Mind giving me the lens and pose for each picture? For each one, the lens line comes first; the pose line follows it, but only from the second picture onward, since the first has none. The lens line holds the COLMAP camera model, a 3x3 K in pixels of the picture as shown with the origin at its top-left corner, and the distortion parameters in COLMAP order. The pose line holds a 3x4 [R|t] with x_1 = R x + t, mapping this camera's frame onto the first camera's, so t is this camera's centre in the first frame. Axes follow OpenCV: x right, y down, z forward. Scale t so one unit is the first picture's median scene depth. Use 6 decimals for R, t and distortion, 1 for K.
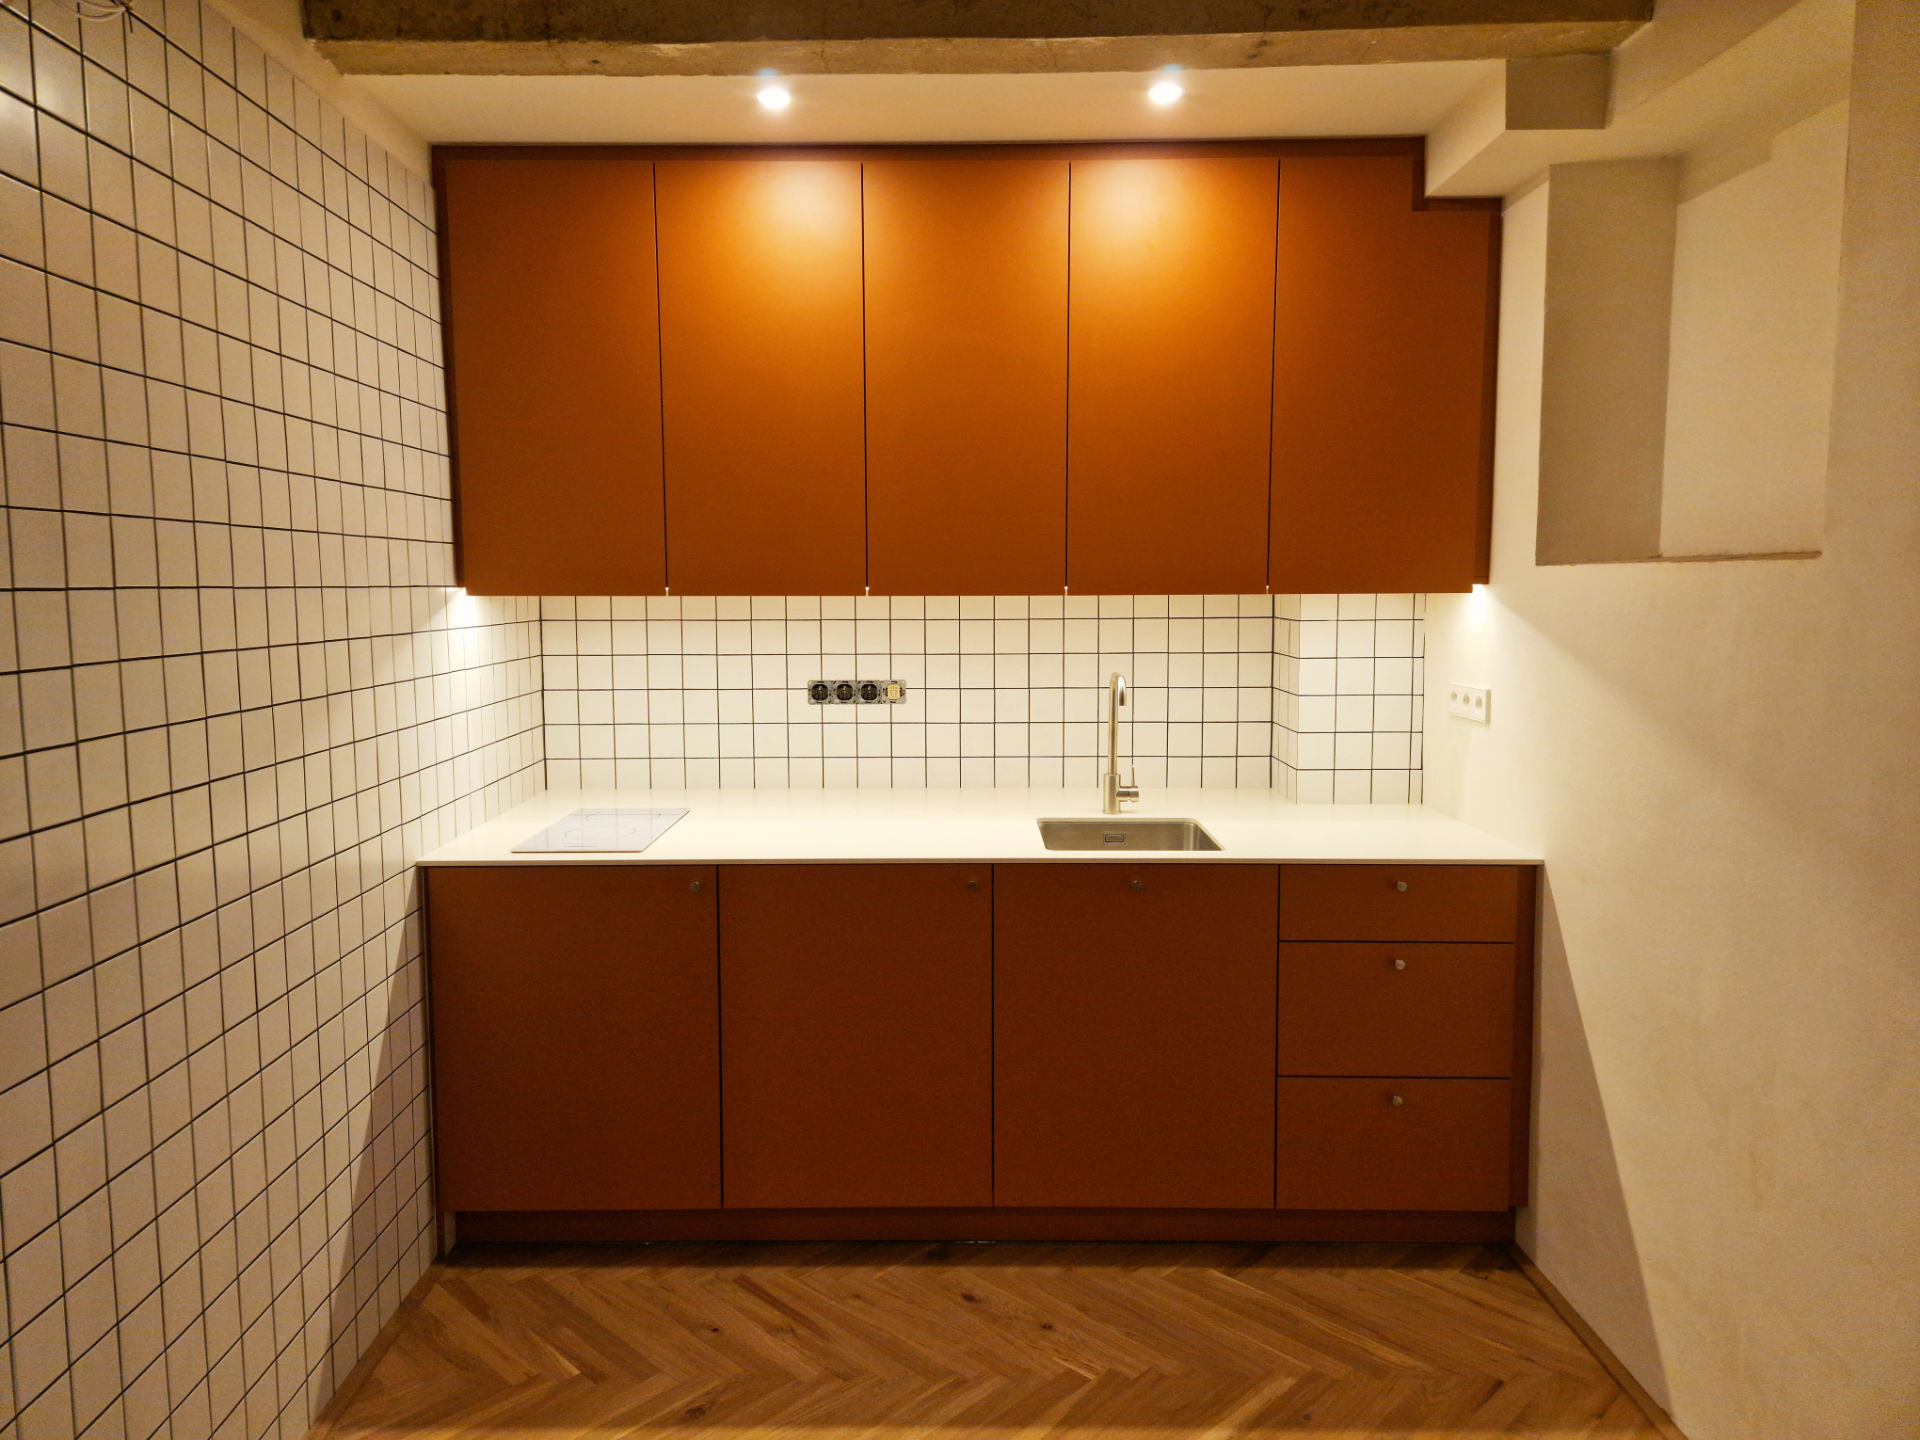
lens RADIAL K [[1316.8, 0, 953.5], [0, 1316.8, 706.1], [0, 0, 1]] dist [0.084445, -0.073734]
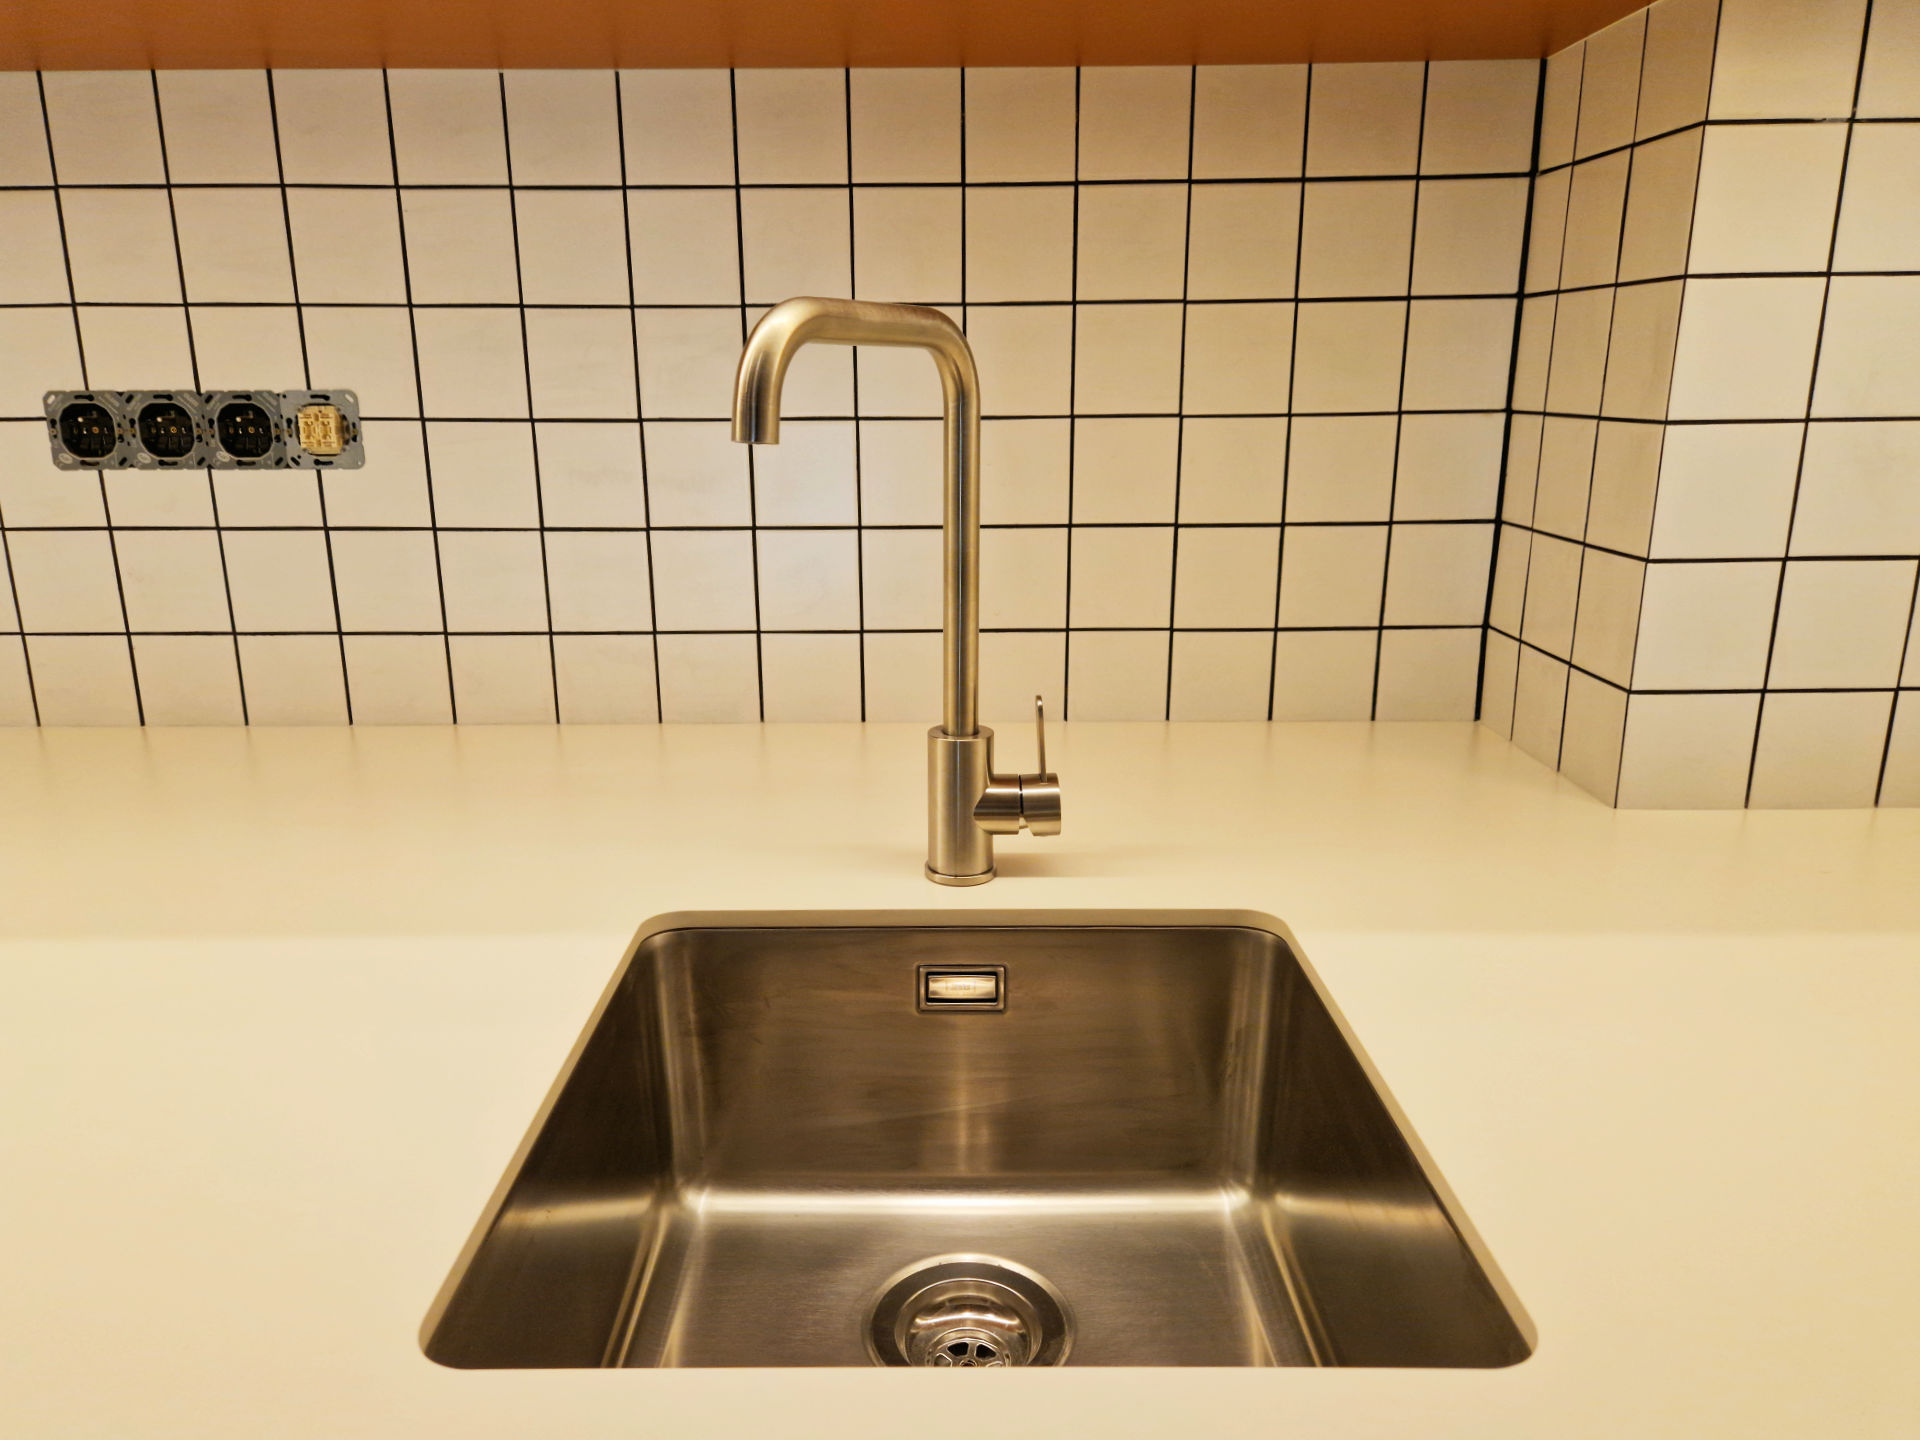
lens RADIAL K [[1343.5, 0, 960.0], [0, 1343.5, 720.0], [0, 0, 1]] dist [0.089381, -0.080300]
pose [[0.999984, -0.004405, 0.003590, 0.139431], [0.003779, 0.987298, 0.158834, 0.008550], [-0.004244, -0.158818, 0.987299, 0.862262]]
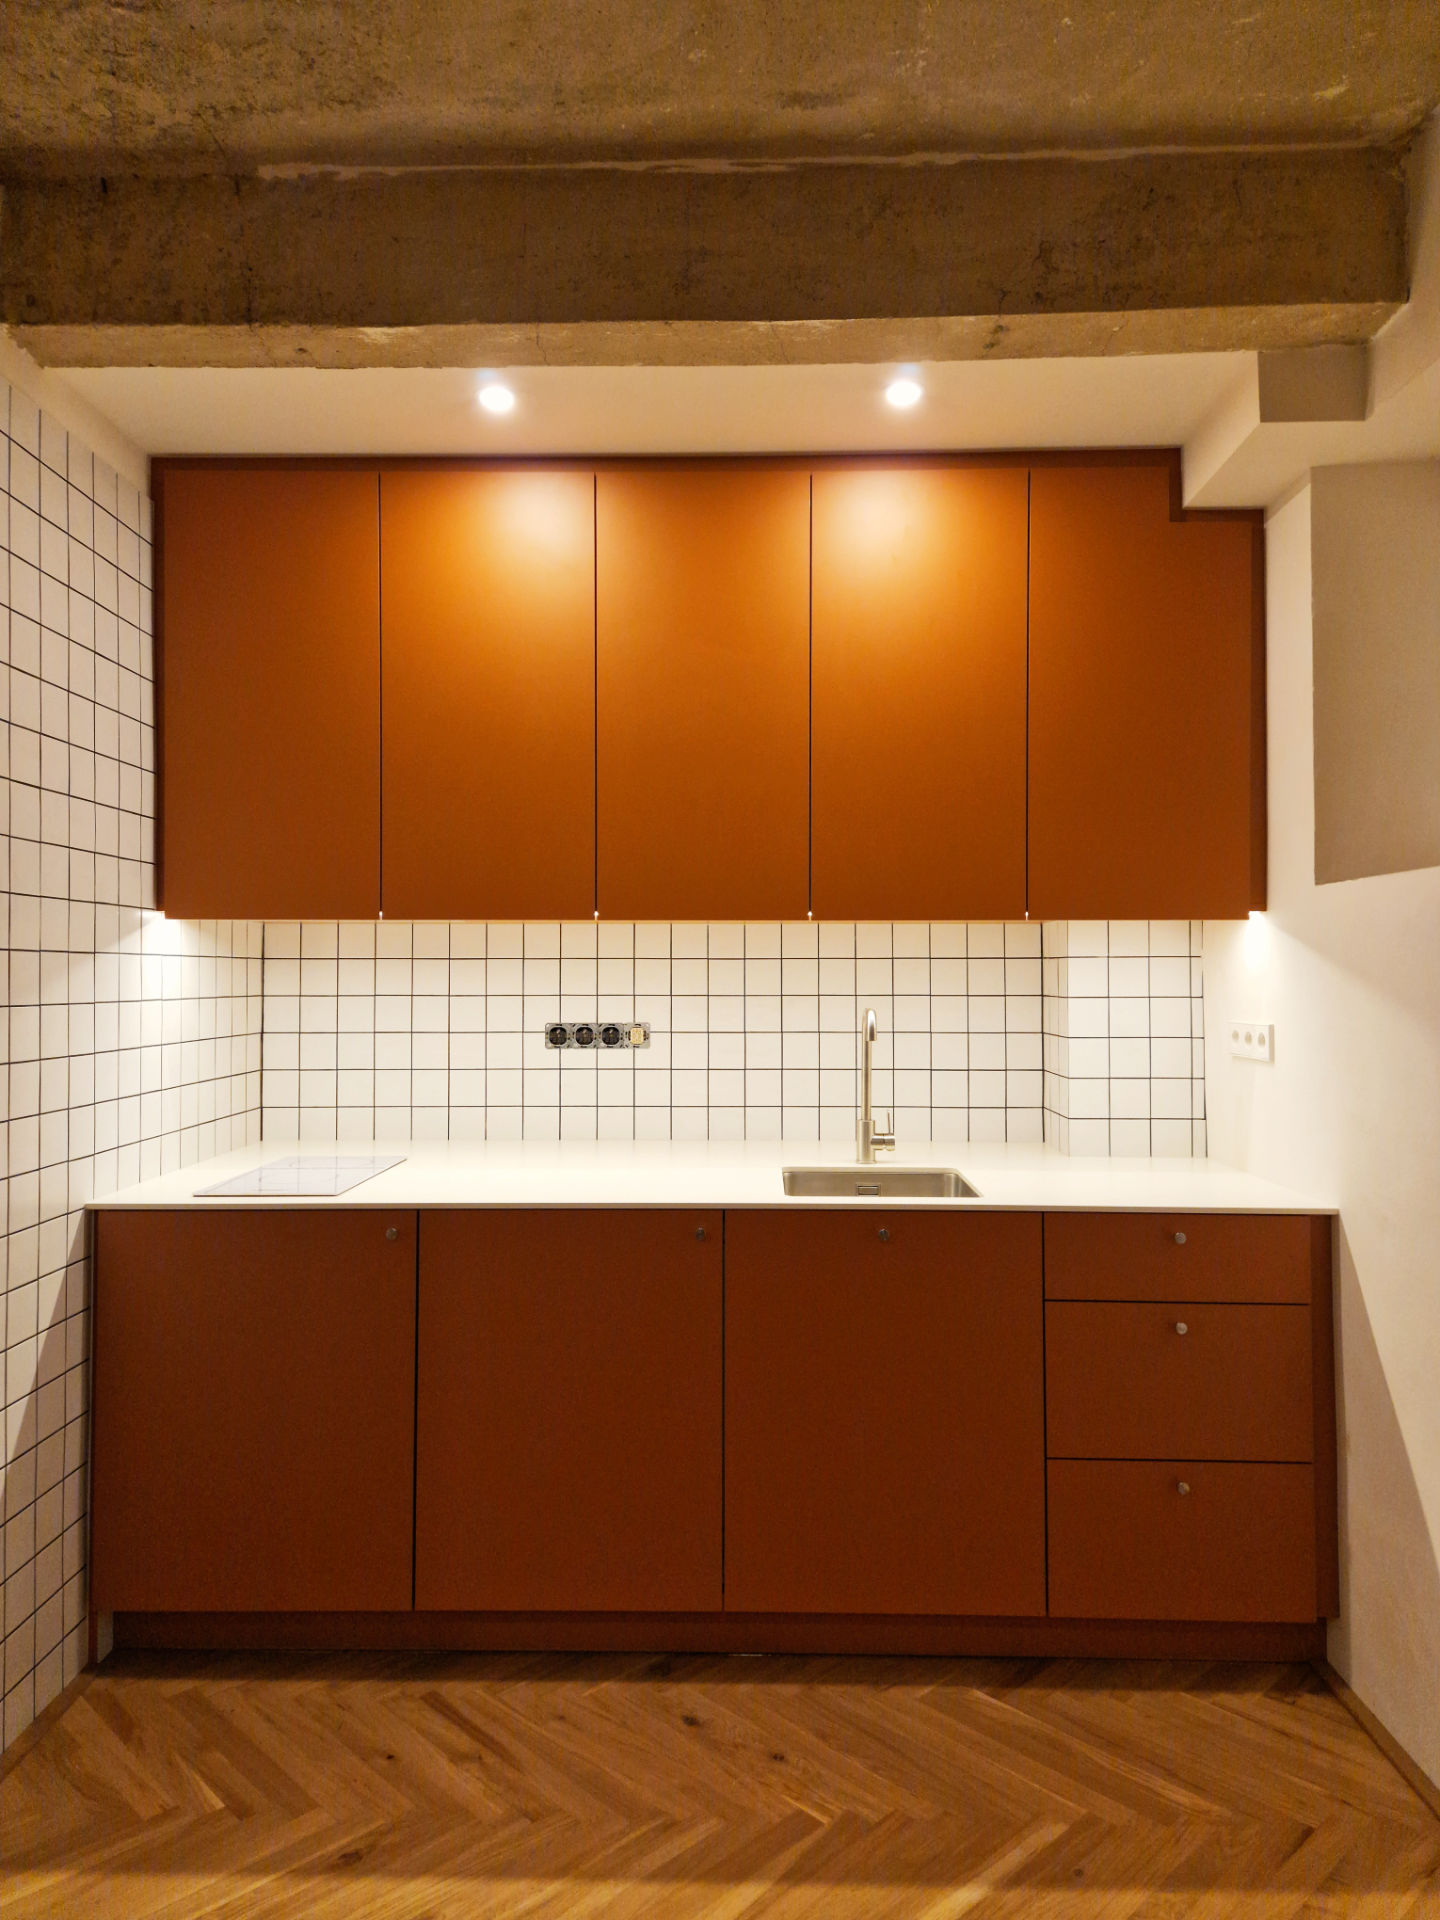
lens RADIAL K [[1316.8, 0, 736.9], [0, 1316.8, 959.1], [0, 0, 1]] dist [0.084445, -0.073734]
pose [[0.999890, 0.003344, -0.014460, 0.050591], [-0.004879, 0.994196, -0.107473, 0.045997], [0.014017, 0.107532, 0.994103, 0.084499]]
